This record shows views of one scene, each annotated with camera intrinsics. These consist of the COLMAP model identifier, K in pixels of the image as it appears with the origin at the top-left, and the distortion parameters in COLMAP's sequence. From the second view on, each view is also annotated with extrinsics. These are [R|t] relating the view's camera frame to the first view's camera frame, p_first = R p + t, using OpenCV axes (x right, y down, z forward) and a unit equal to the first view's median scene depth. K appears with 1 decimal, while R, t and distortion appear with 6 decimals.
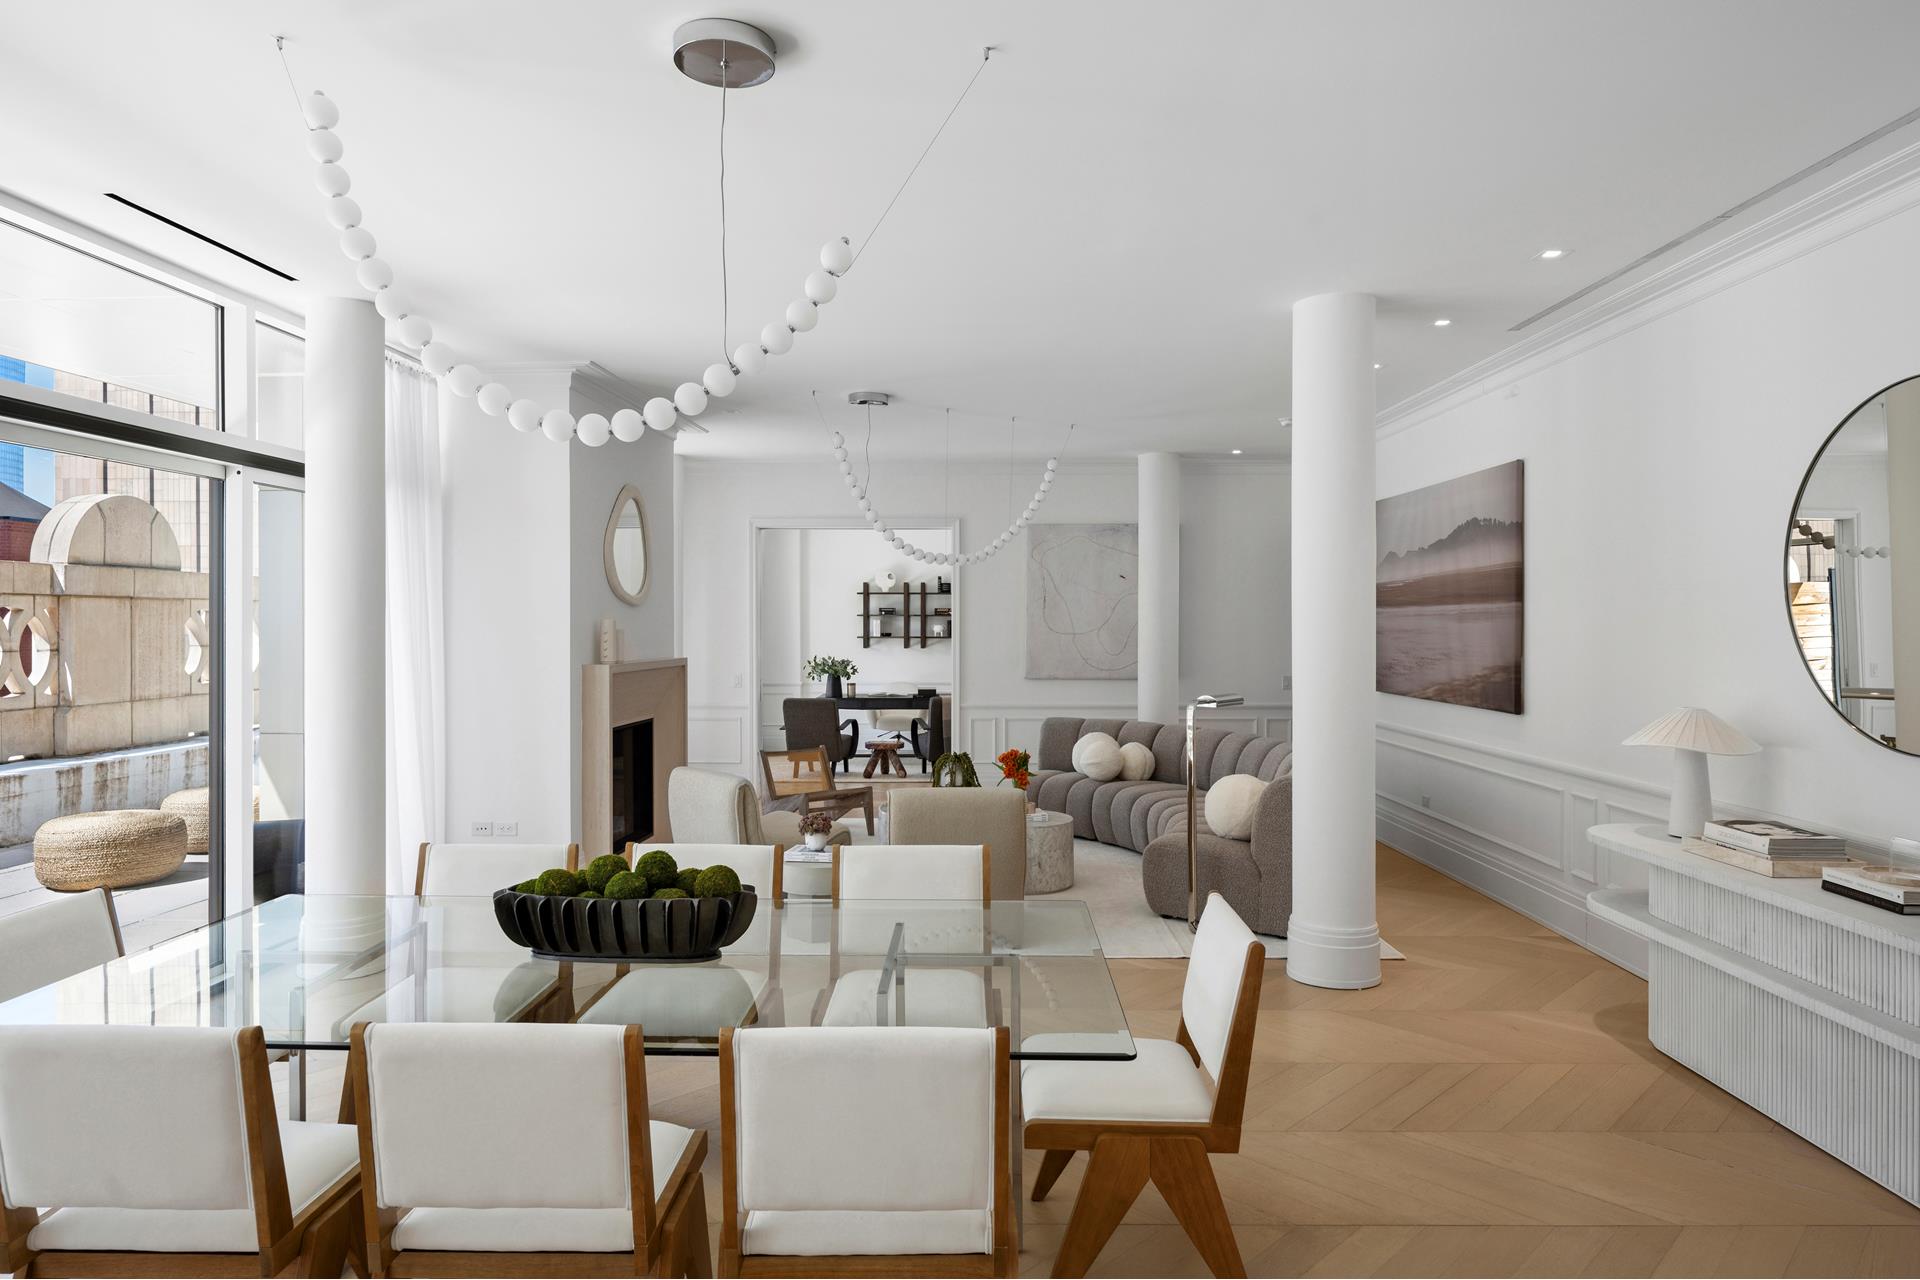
lens RADIAL K [[1111.8, 0, 953.4], [0, 1111.8, 630.1], [0, 0, 1]] dist [-0.006021, 0.000942]
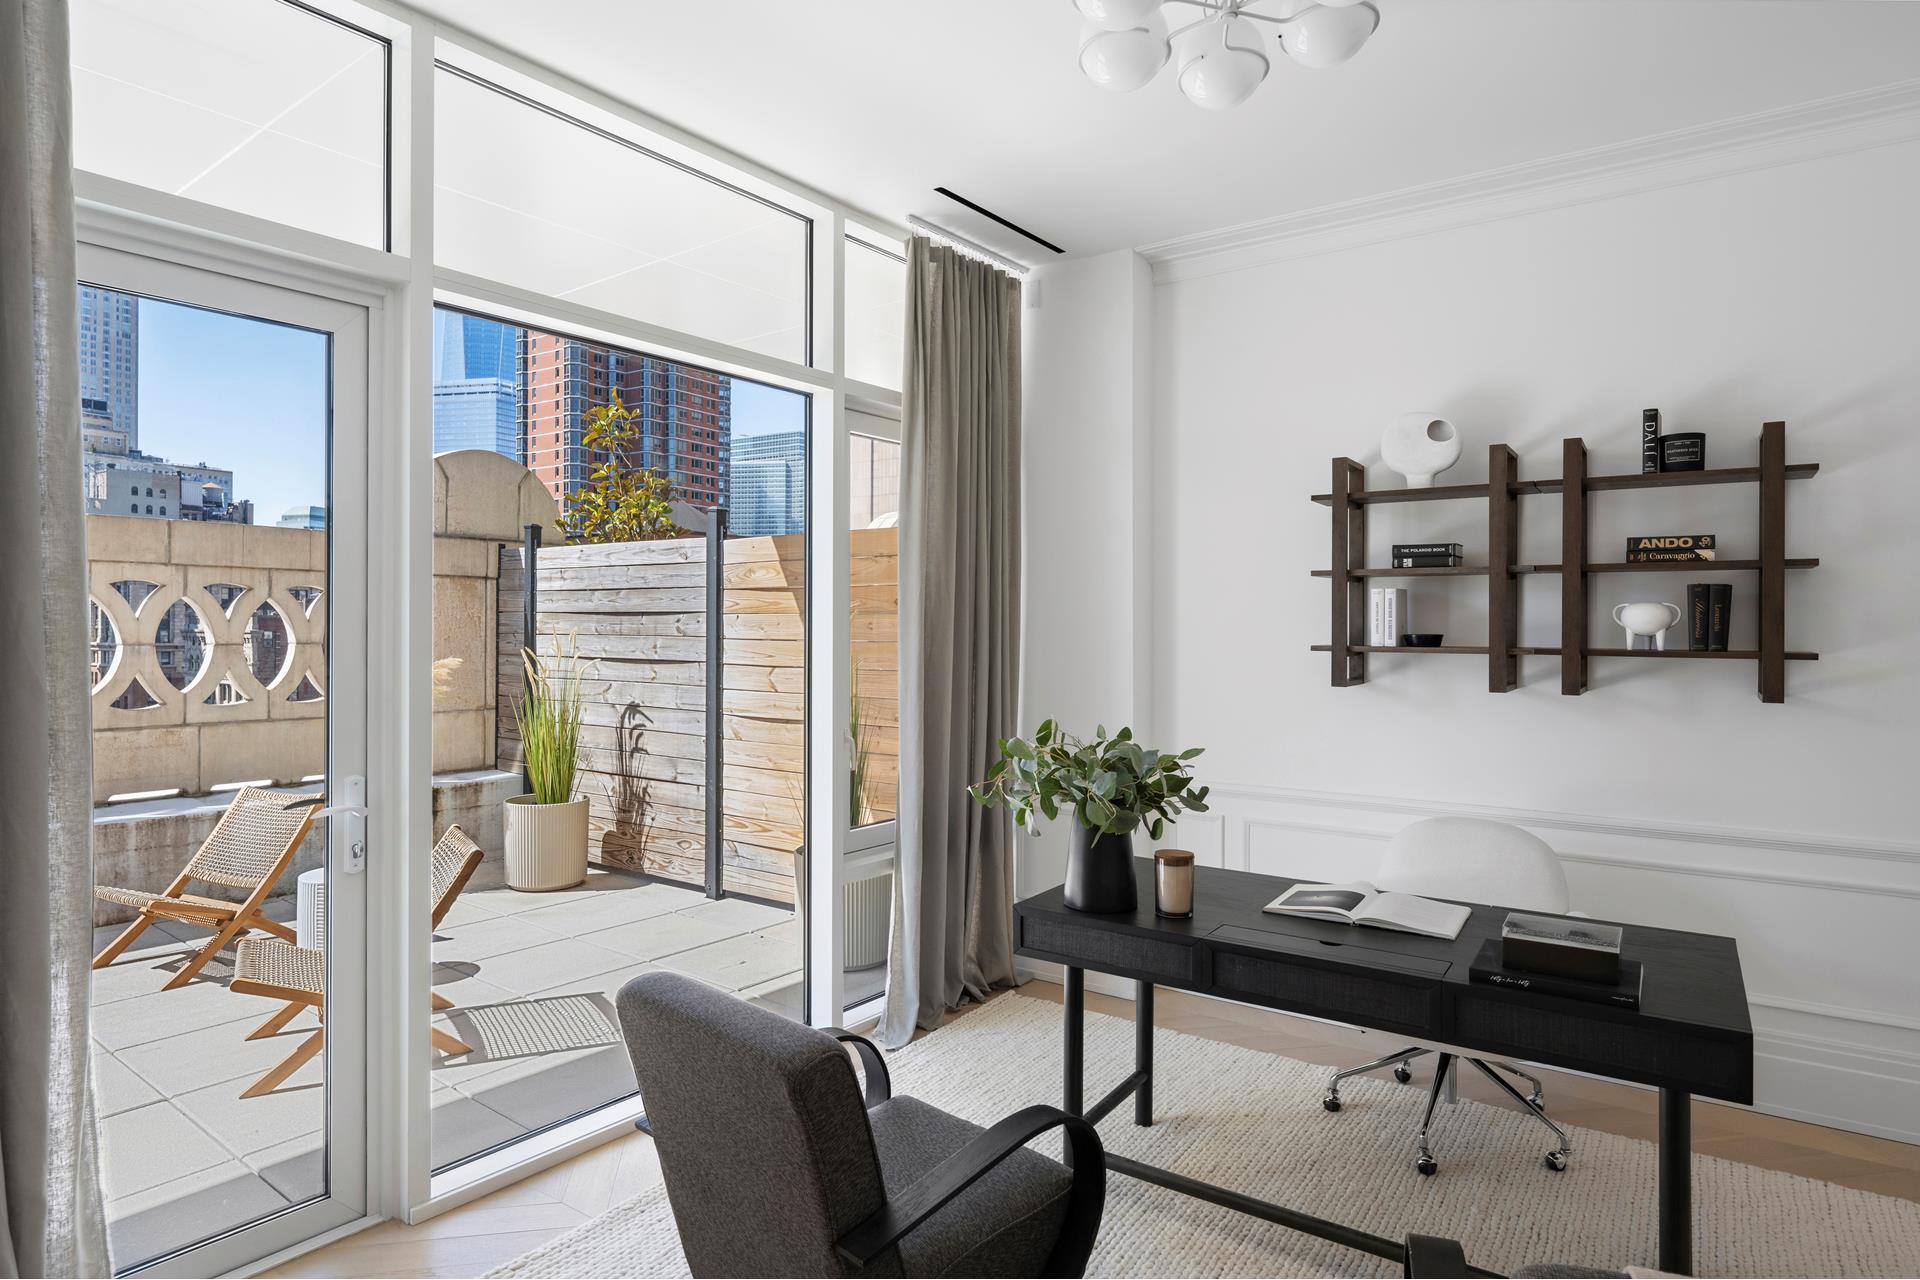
lens RADIAL K [[1076.9, 0, 955.4], [0, 1076.9, 627.0], [0, 0, 1]] dist [0.003717, 0.001142]
pose [[0.839050, 0.006389, -0.544017, -0.017987], [-0.013974, 0.999854, -0.009809, 0.008082], [0.543875, 0.015833, 0.839017, 1.125270]]
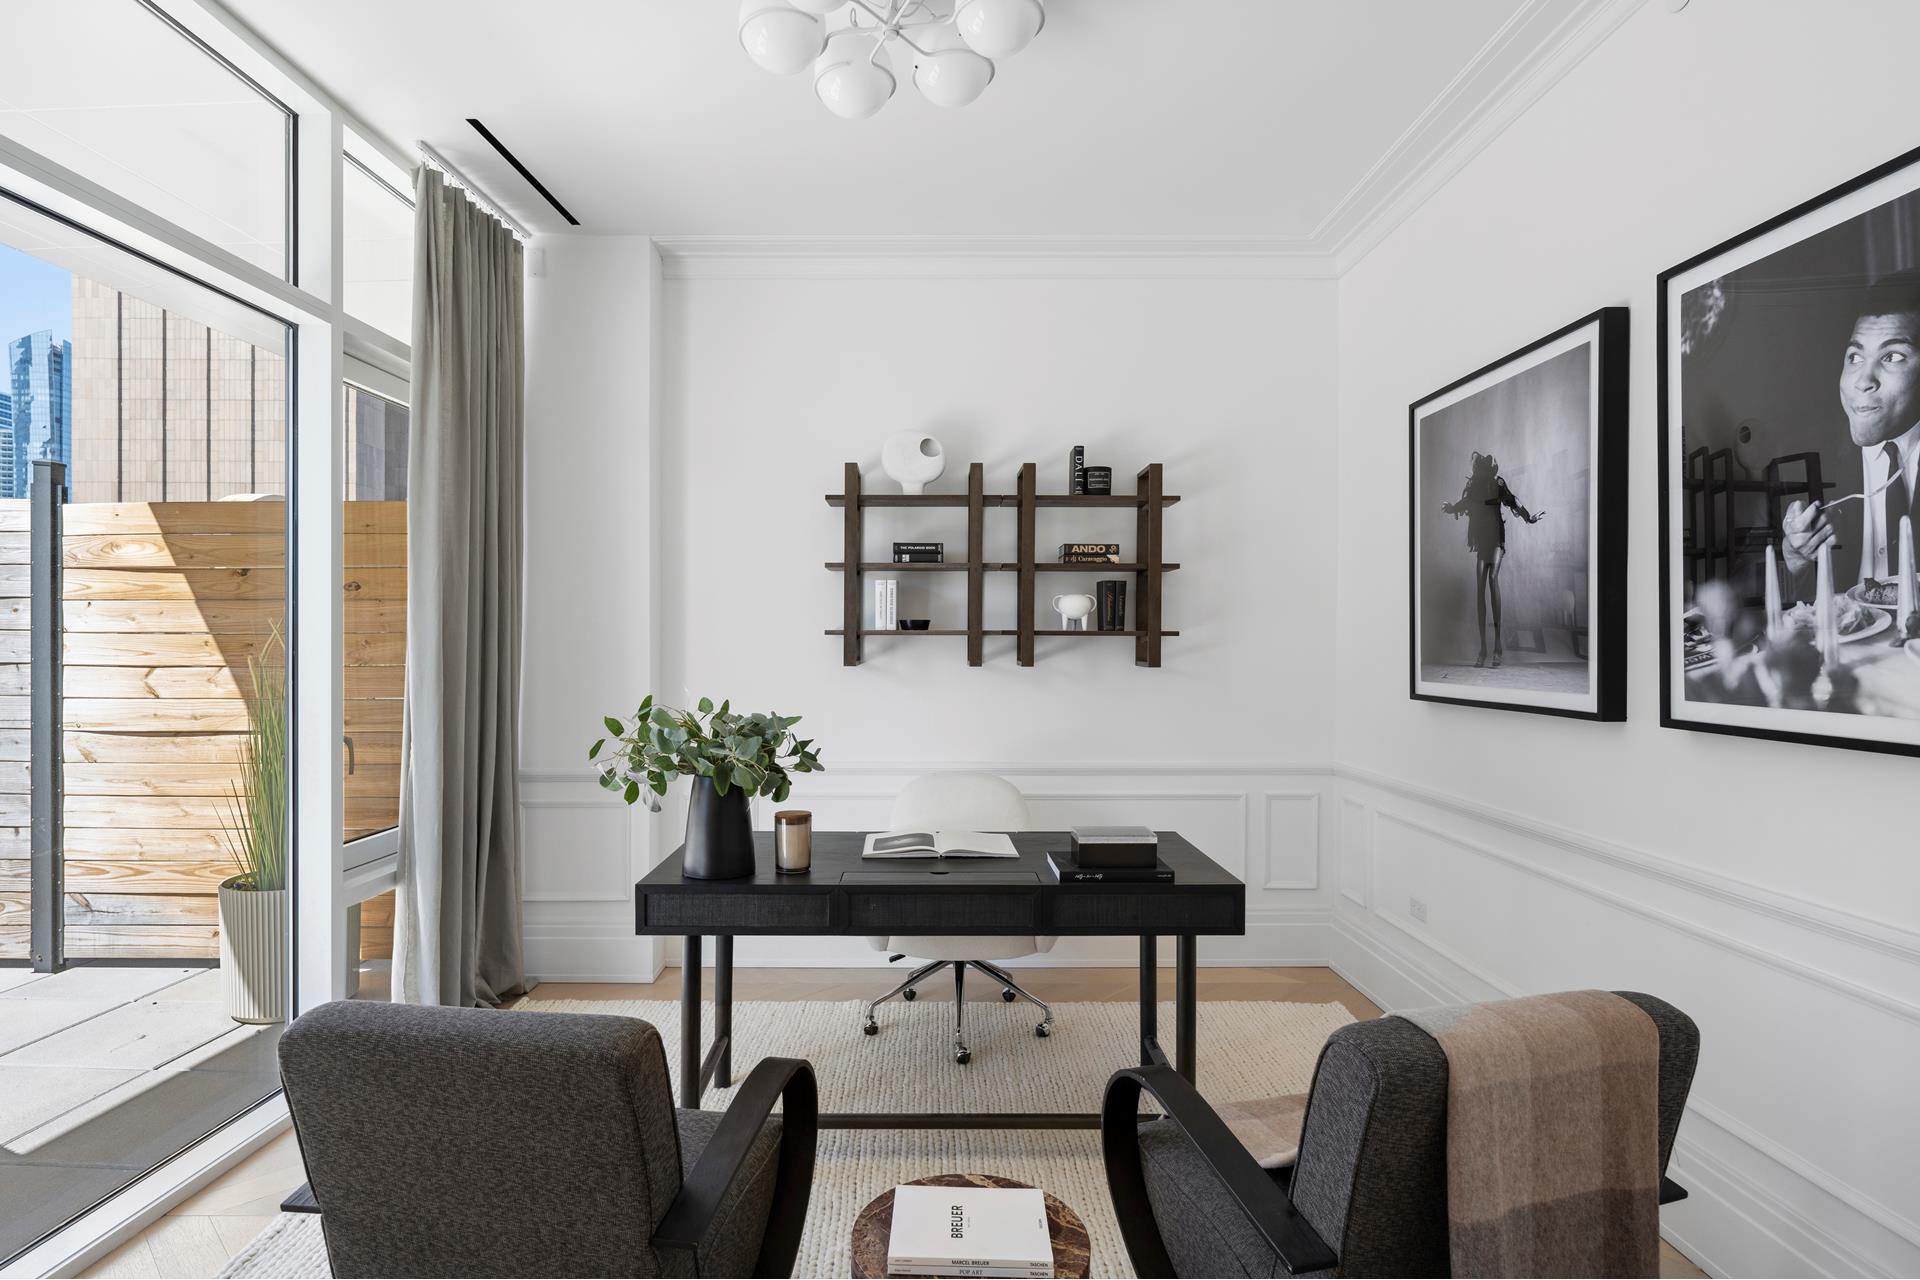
lens RADIAL K [[1016.5, 0, 950.7], [0, 1016.5, 649.6], [0, 0, 1]] dist [0.000515, -0.001224]
pose [[0.999543, 0.002260, 0.030143, -0.093137], [-0.002097, 0.999983, -0.005455, 0.020798], [-0.030155, 0.005389, 0.999531, 1.110061]]
